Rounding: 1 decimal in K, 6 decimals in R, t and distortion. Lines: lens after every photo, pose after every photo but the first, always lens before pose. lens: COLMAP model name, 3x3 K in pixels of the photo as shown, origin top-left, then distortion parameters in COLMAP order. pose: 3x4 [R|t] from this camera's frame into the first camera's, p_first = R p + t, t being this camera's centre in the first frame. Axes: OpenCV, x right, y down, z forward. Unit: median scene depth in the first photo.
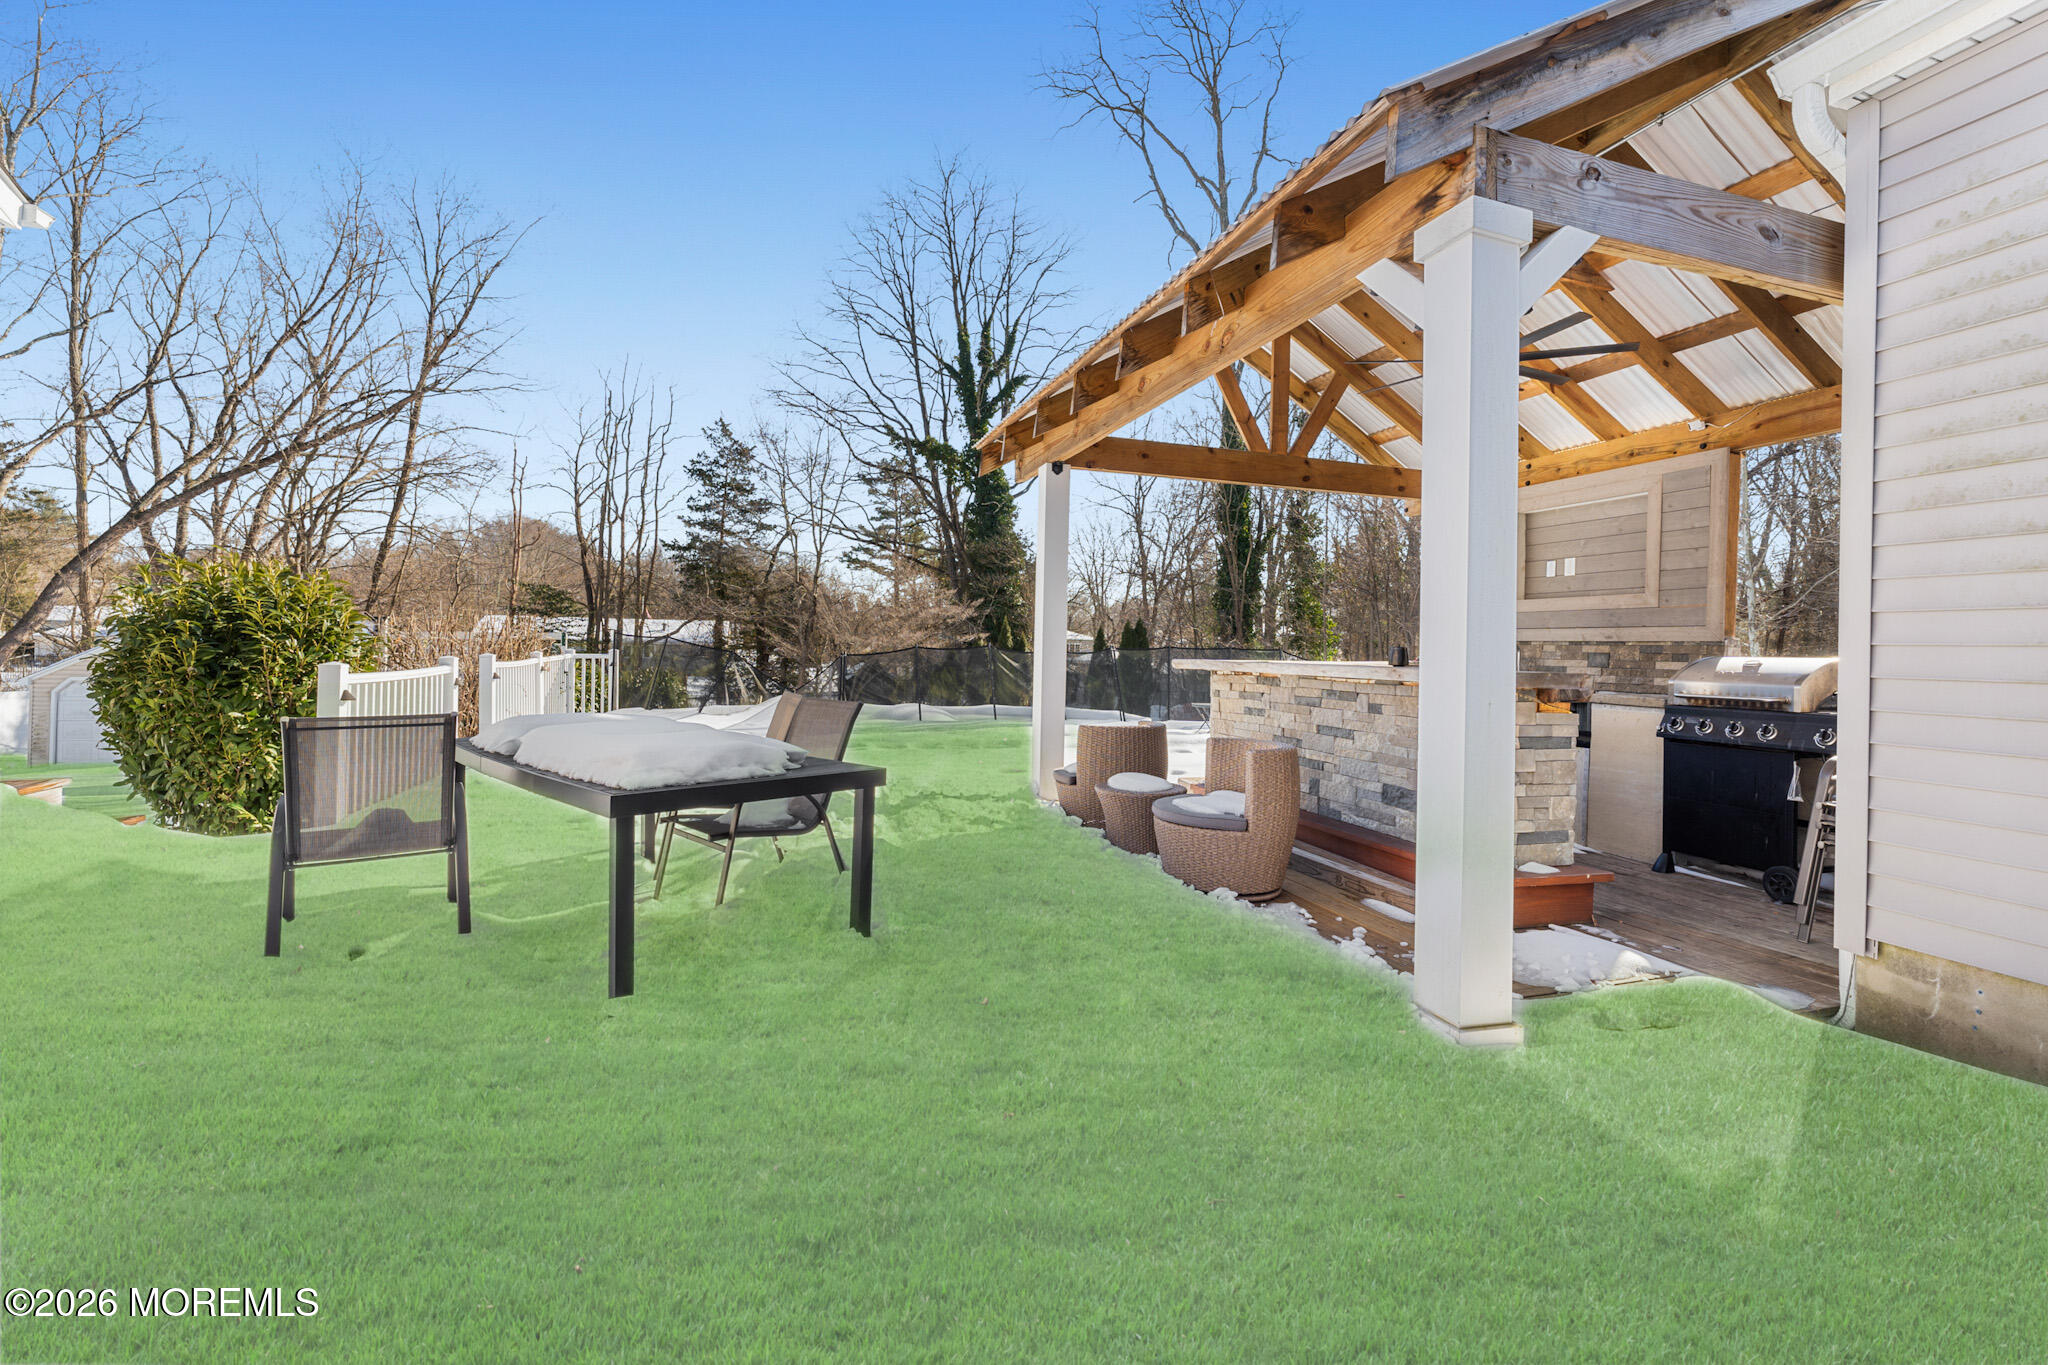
lens RADIAL K [[854.3, 0, 1043.2], [0, 854.3, 650.3], [0, 0, 1]] dist [-0.010096, 0.000445]
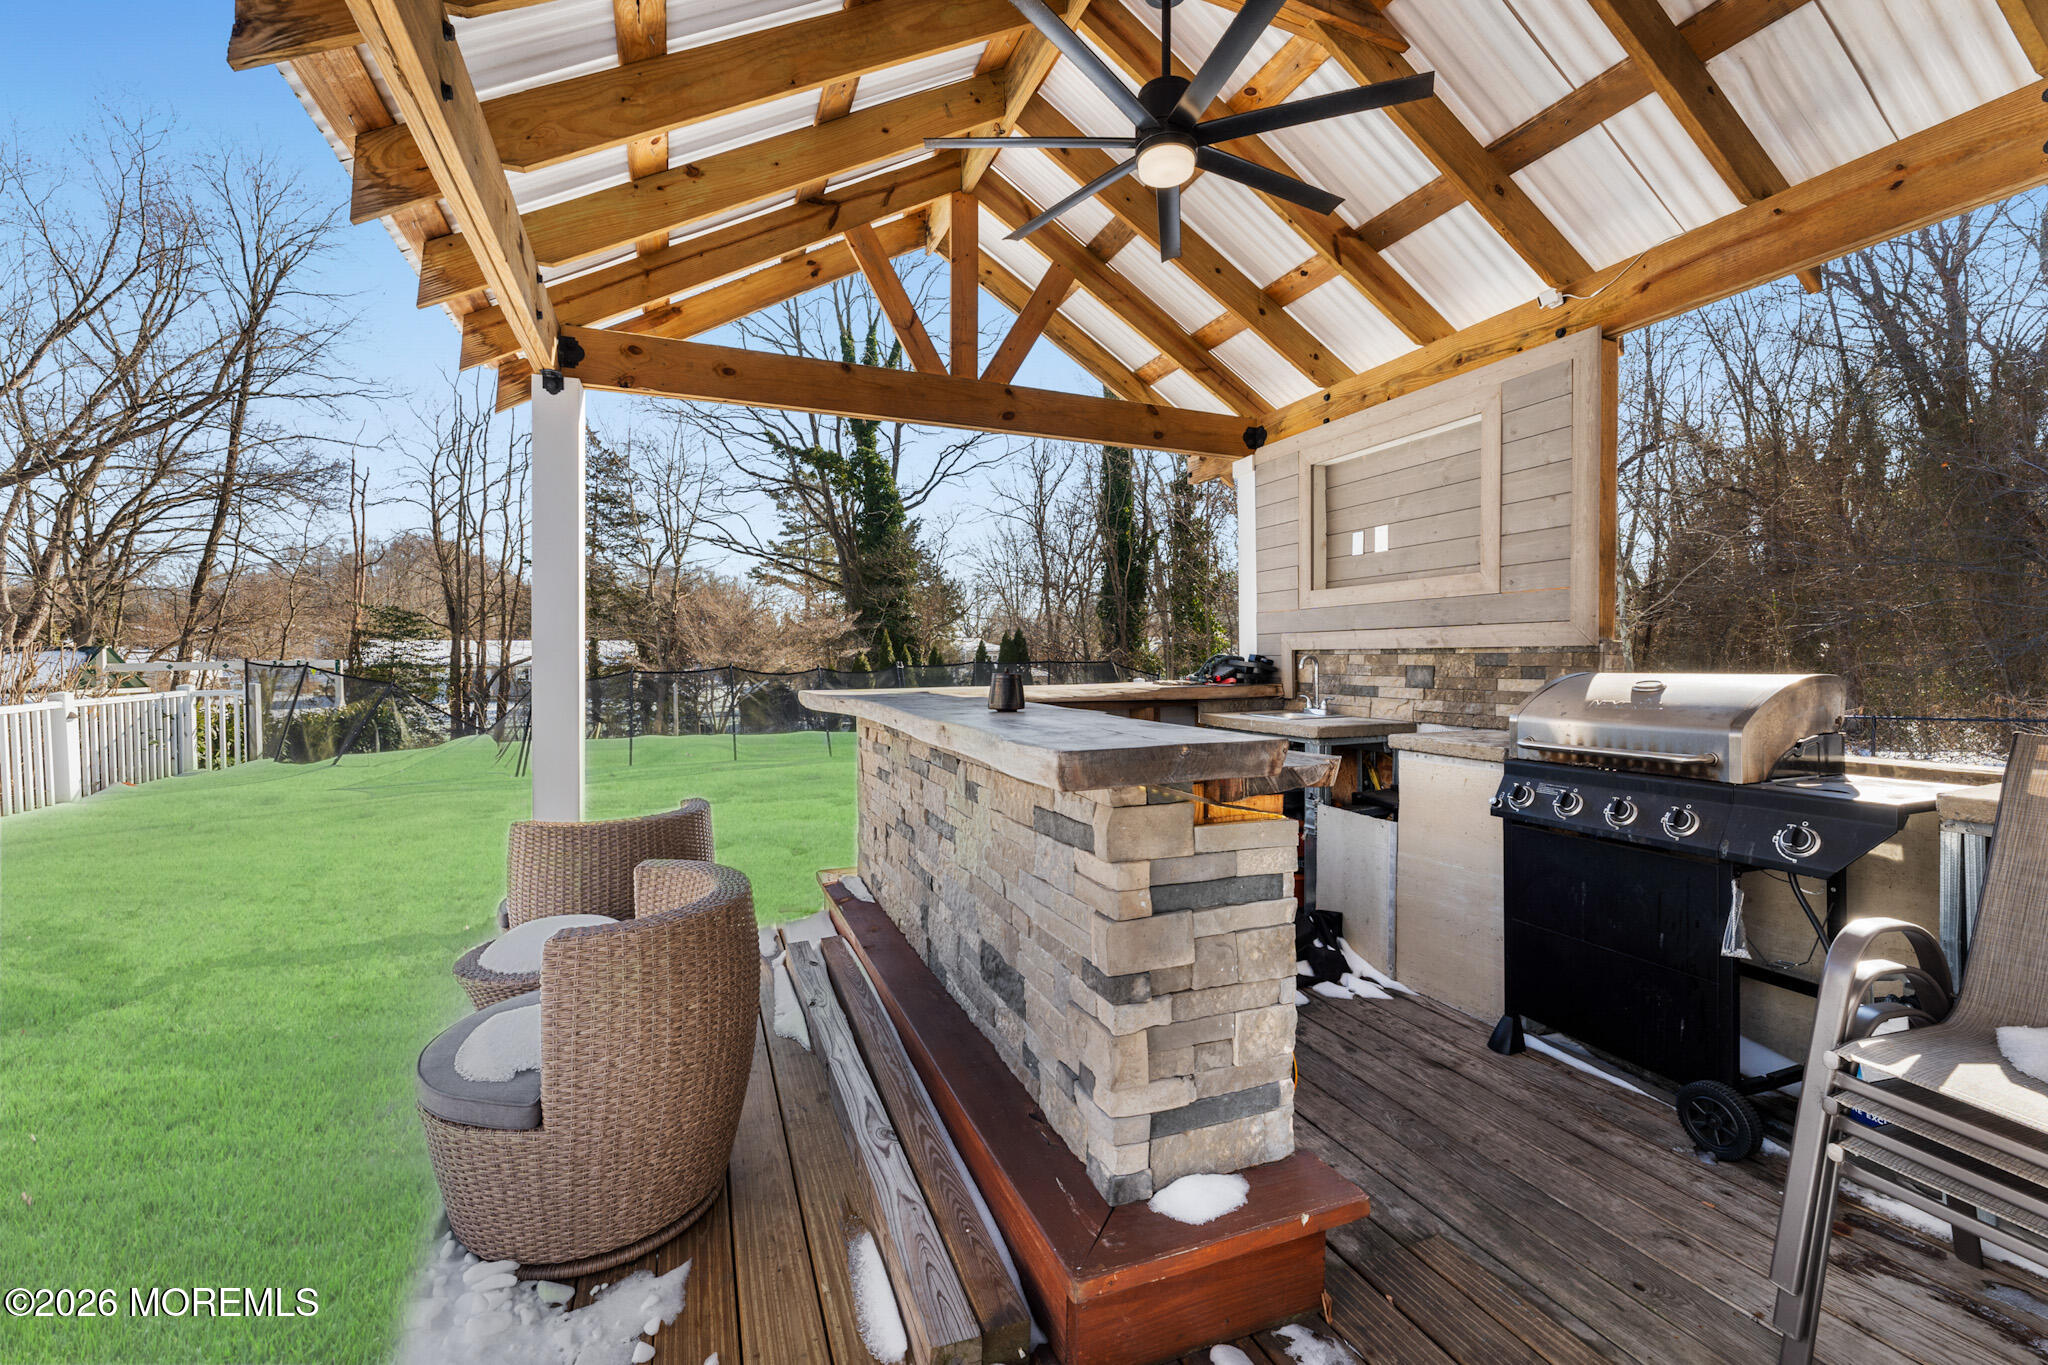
lens RADIAL K [[854.3, 0, 1029.0], [0, 854.3, 670.1], [0, 0, 1]] dist [-0.010096, 0.000445]
pose [[0.995797, -0.025713, 0.087903, 0.260384], [0.024888, 0.999635, 0.010472, -0.007282], [-0.088140, -0.008240, 0.996074, 0.326819]]
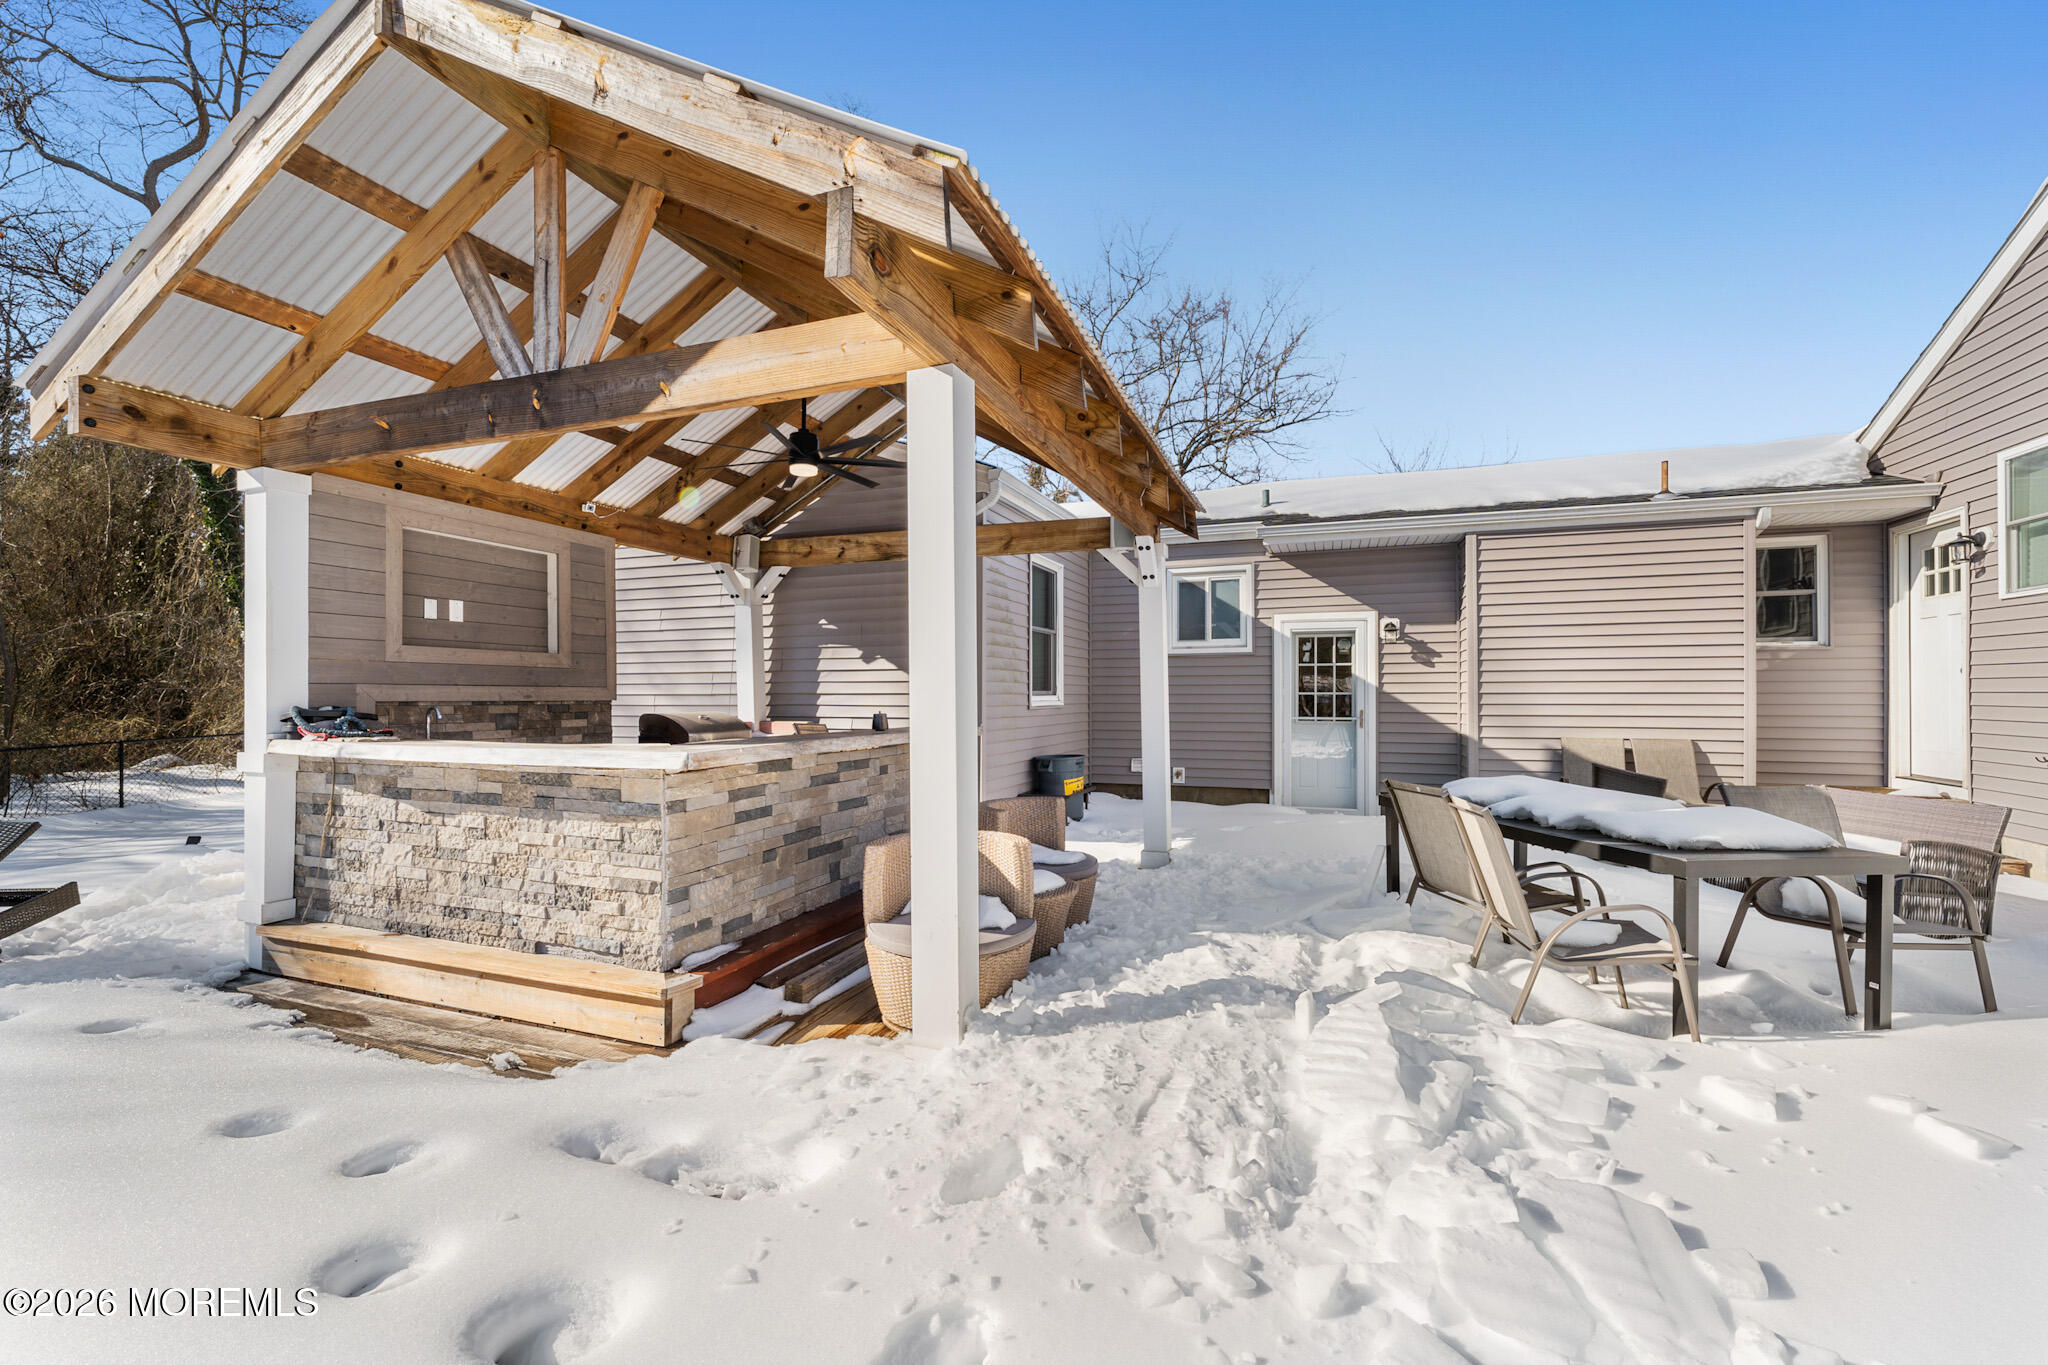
lens RADIAL K [[854.3, 0, 977.3], [0, 854.3, 694.0], [0, 0, 1]] dist [-0.010096, 0.000445]
pose [[-0.760803, -0.014545, 0.648819, -0.285629], [-0.008975, 0.999889, 0.011892, -0.029750], [-0.648920, 0.003224, -0.760850, 1.218503]]
